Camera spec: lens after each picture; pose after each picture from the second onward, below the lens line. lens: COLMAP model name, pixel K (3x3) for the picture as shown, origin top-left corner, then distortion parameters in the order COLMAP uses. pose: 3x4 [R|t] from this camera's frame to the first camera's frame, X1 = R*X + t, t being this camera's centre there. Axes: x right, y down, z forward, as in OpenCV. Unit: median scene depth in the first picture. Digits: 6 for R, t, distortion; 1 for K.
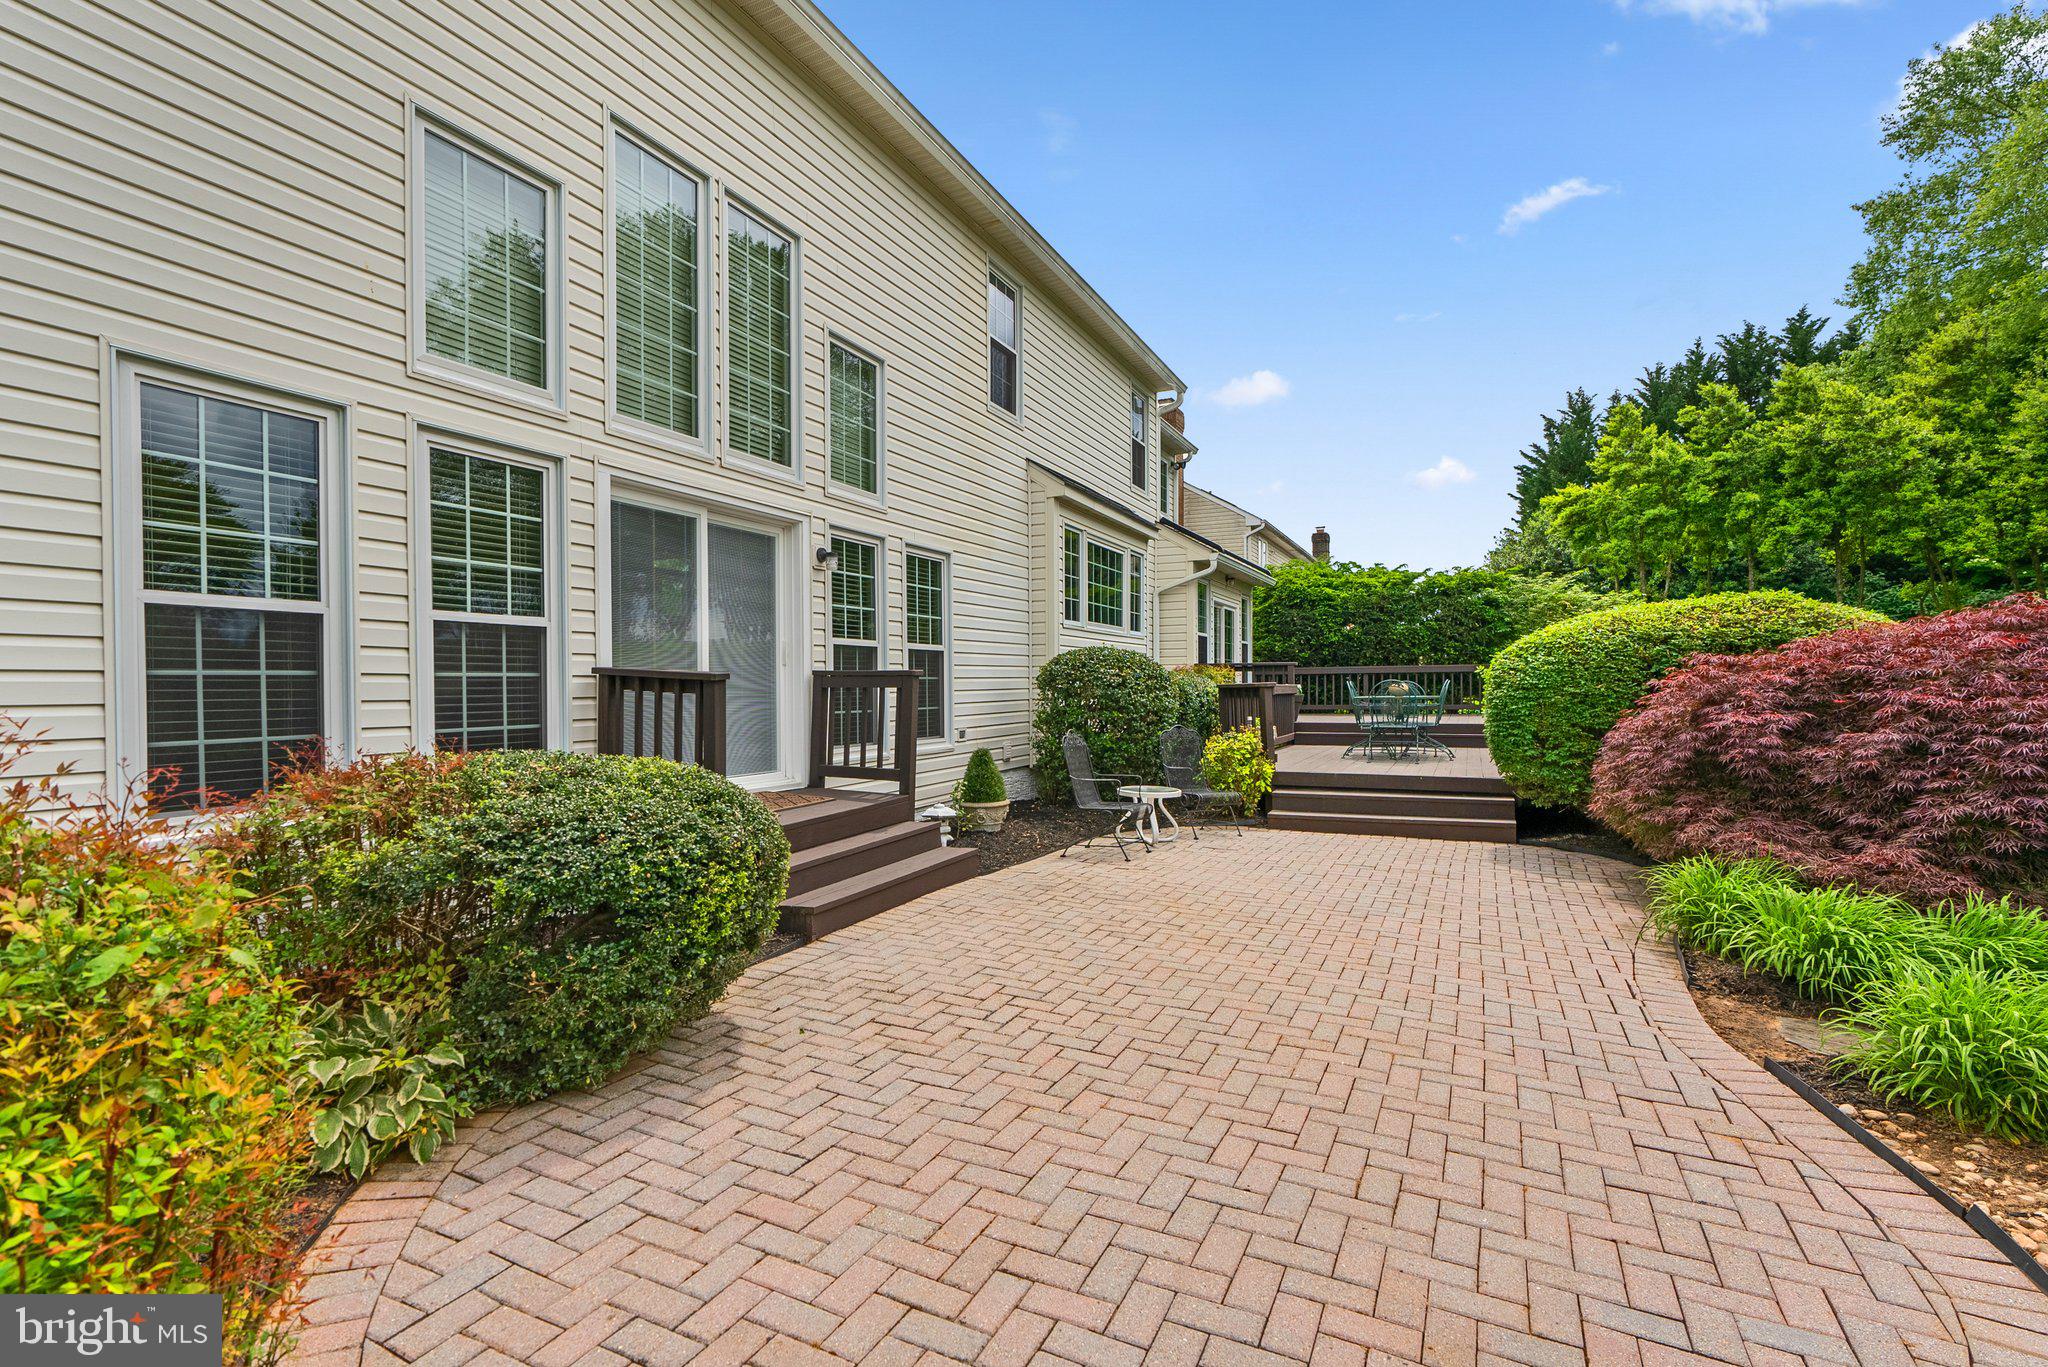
lens RADIAL K [[930.6, 0, 1025.0], [0, 930.6, 681.9], [0, 0, 1]] dist [-0.008136, 0.002795]
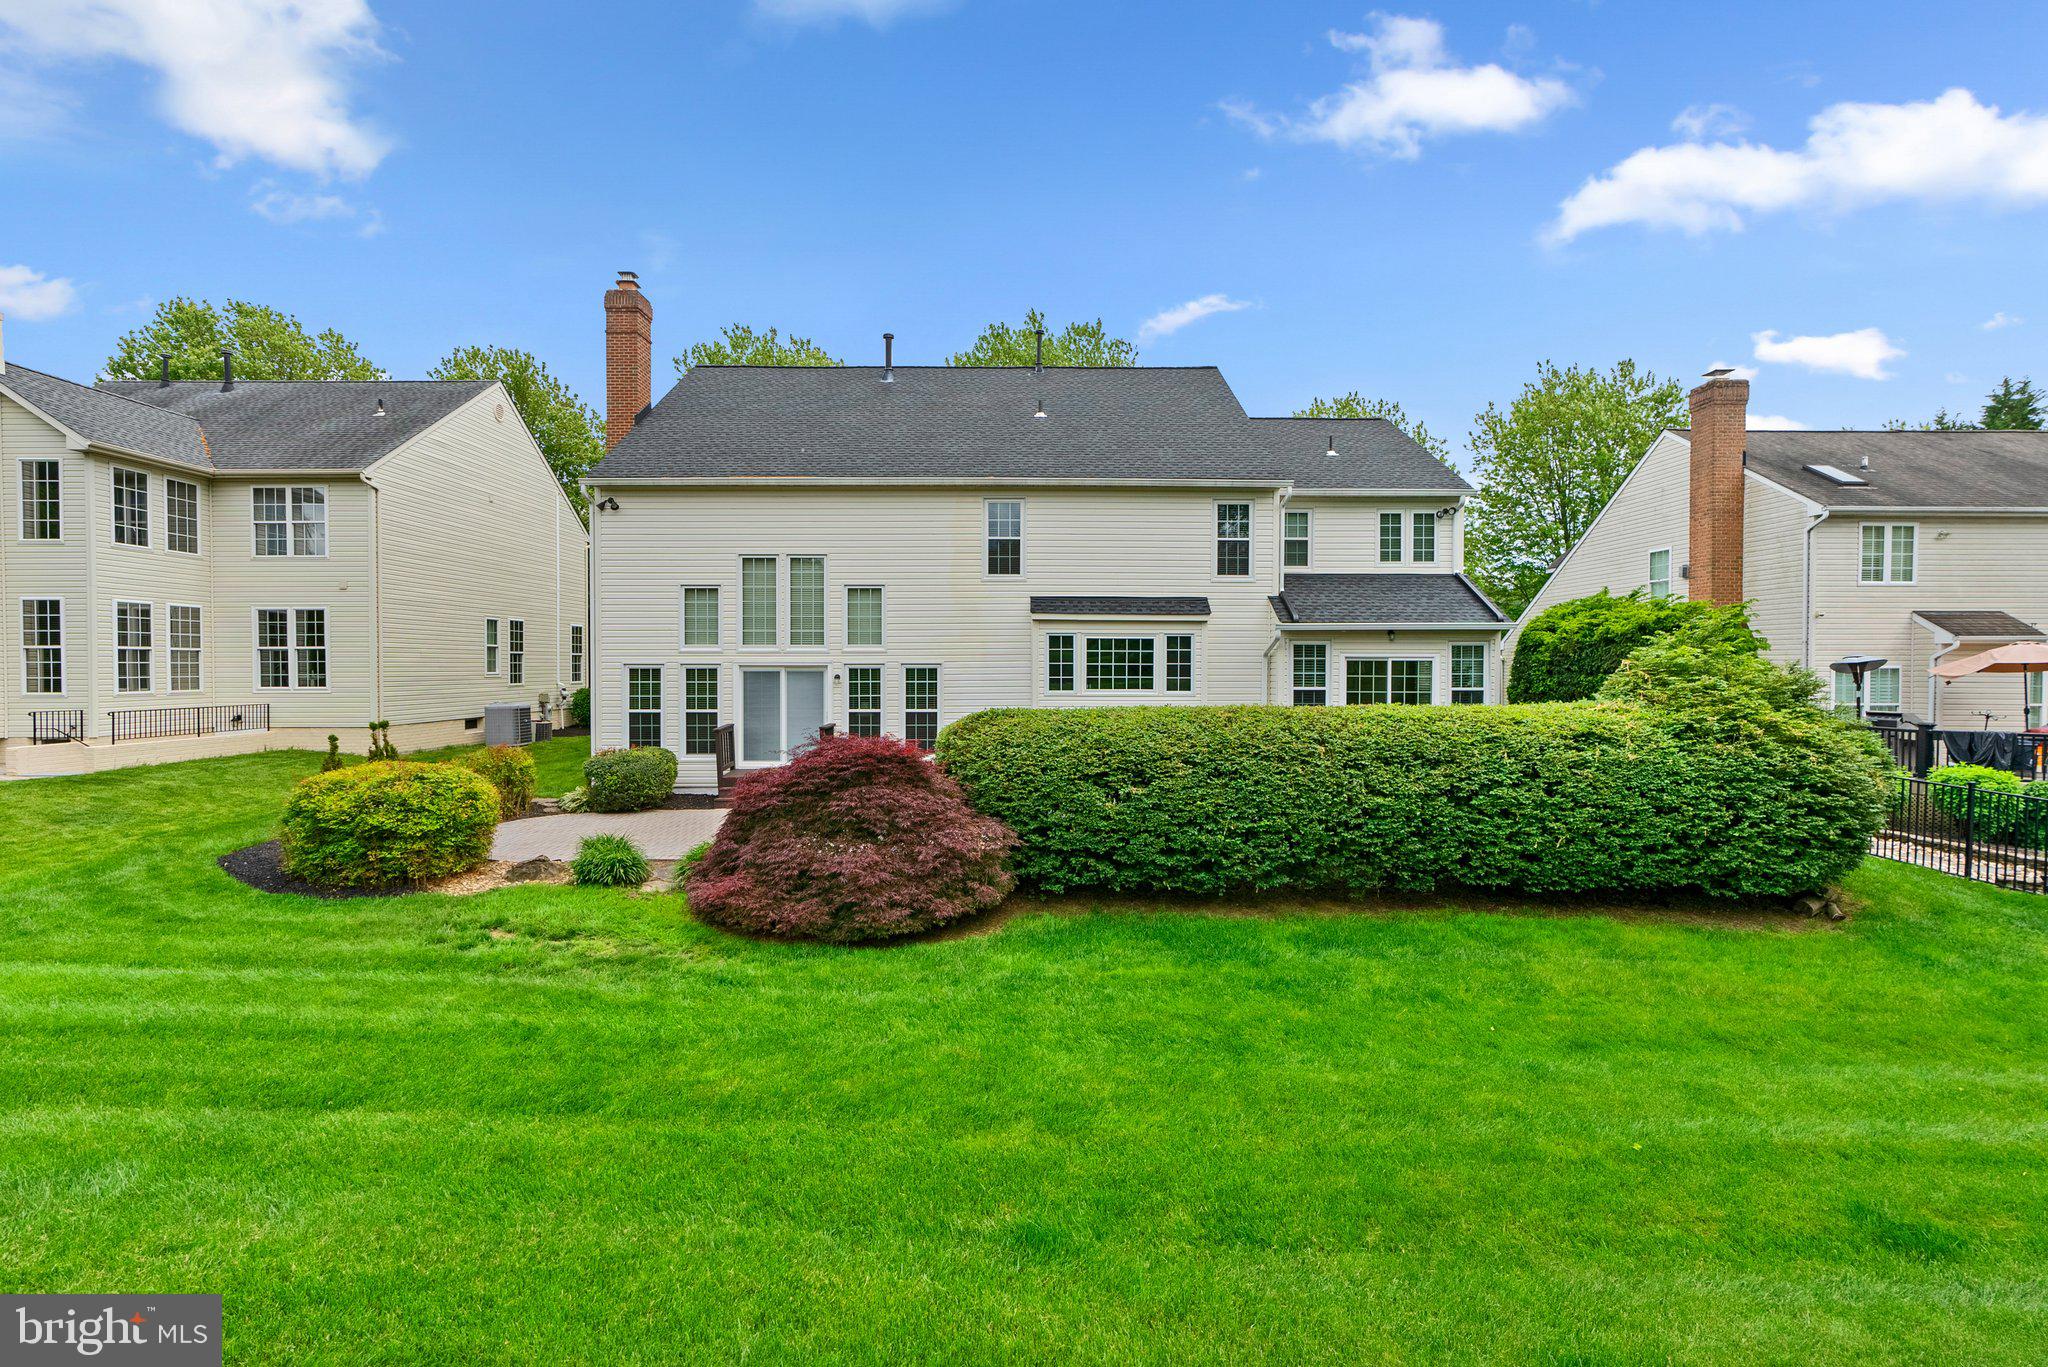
lens RADIAL K [[930.6, 0, 1029.8], [0, 930.6, 674.4], [0, 0, 1]] dist [-0.008136, 0.002795]
pose [[0.453068, 0.014079, -0.891365, 2.295785], [-0.000069, 0.999876, 0.015758, -0.185809], [0.891476, -0.007078, 0.453013, 0.329745]]
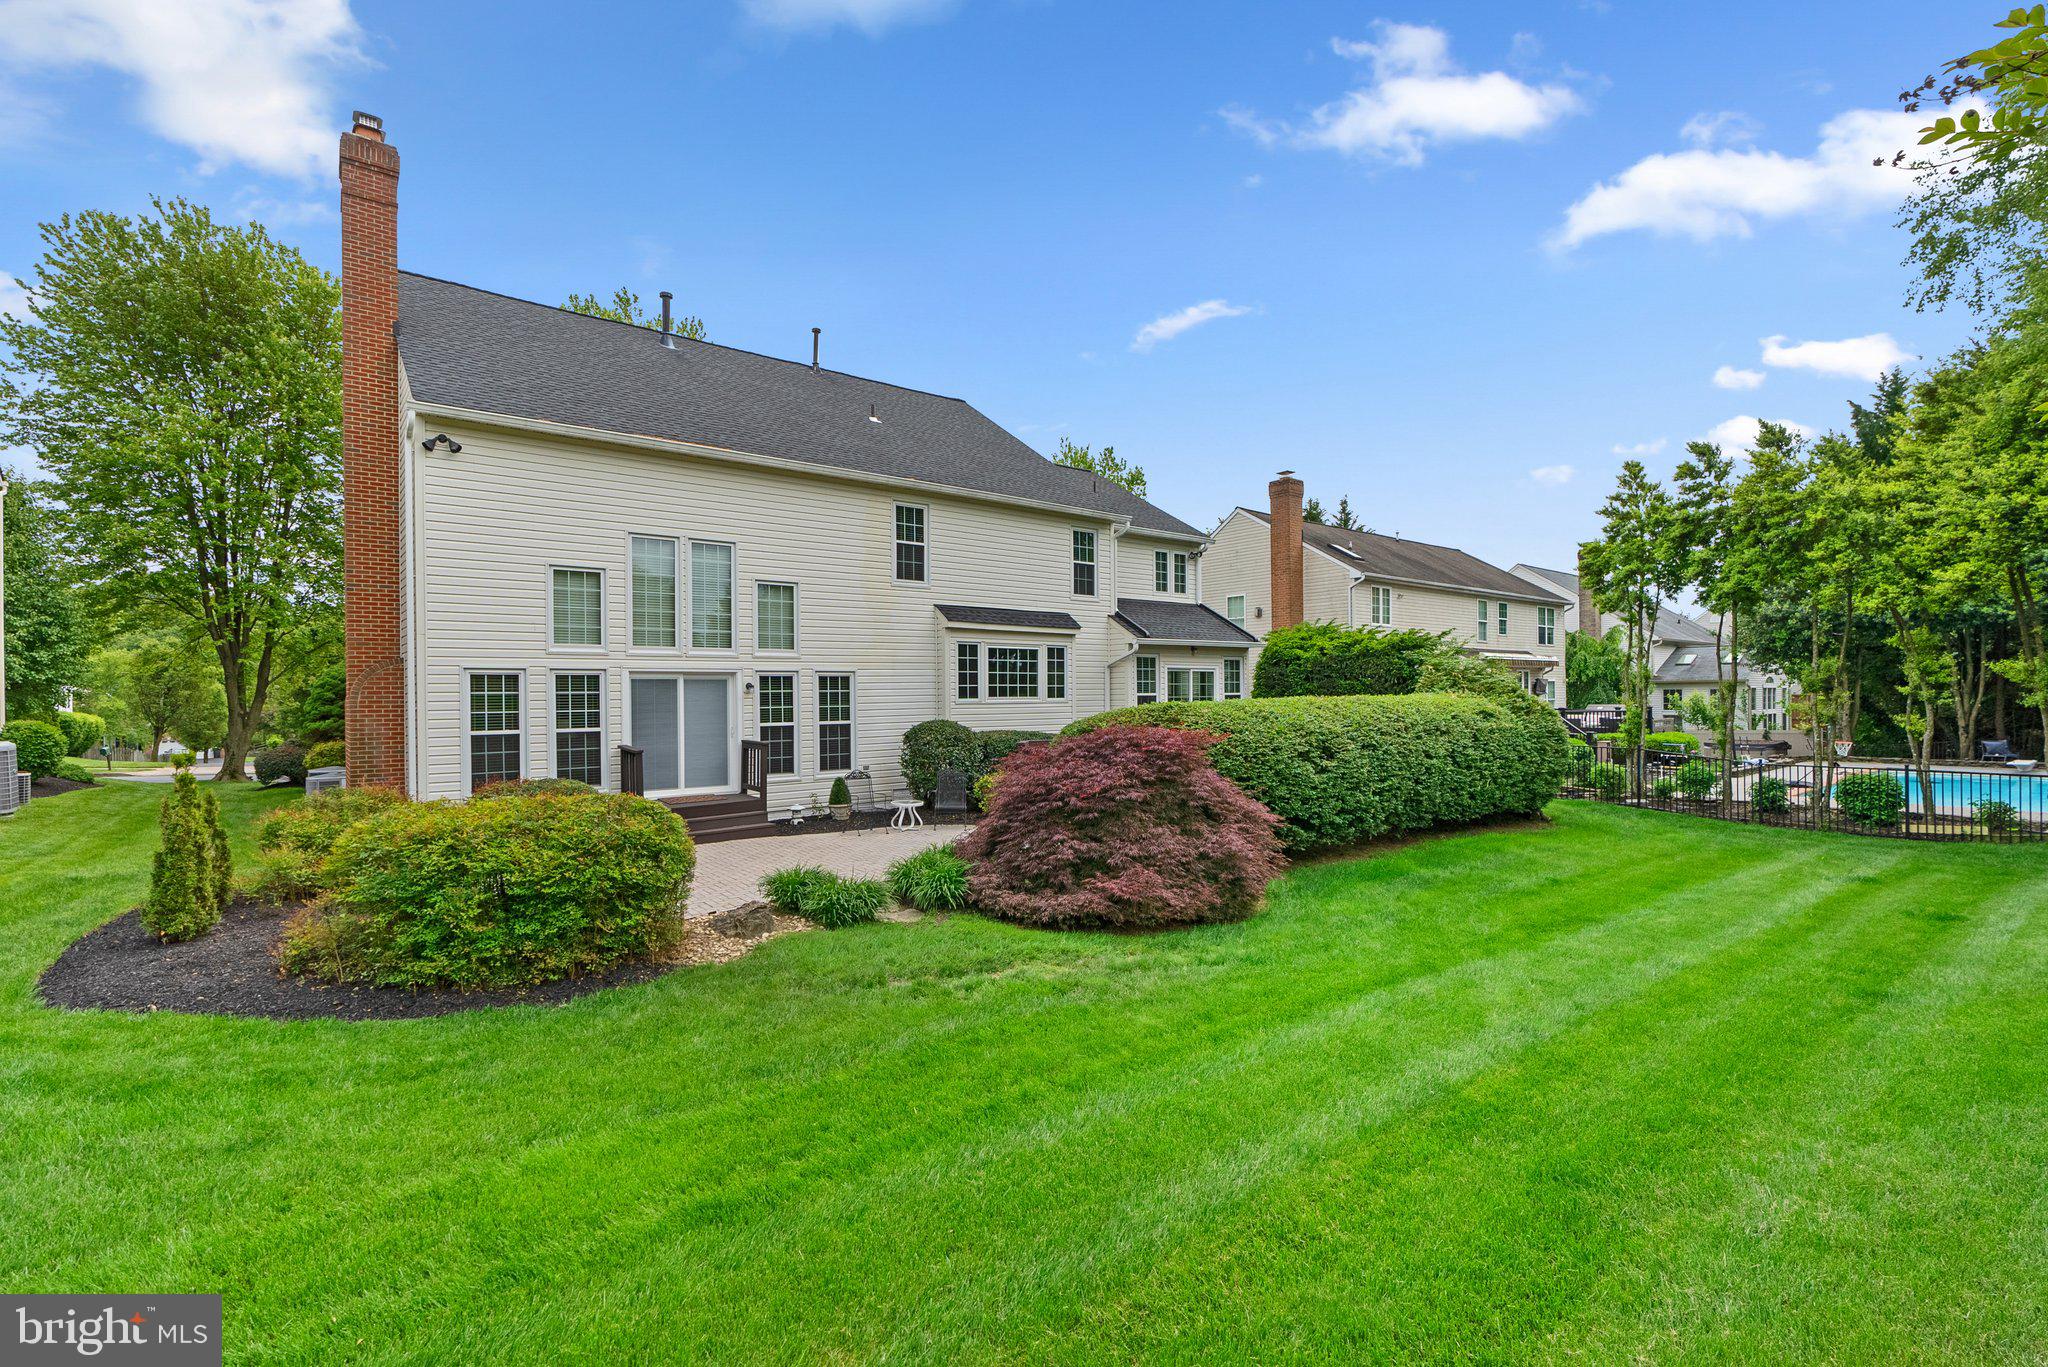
lens RADIAL K [[930.6, 0, 1028.1], [0, 930.6, 687.7], [0, 0, 1]] dist [-0.008136, 0.002795]
pose [[0.910321, -0.006723, -0.413848, 1.287483], [0.006217, 0.999977, -0.002570, -0.124358], [0.413856, -0.000233, 0.910342, -0.713078]]
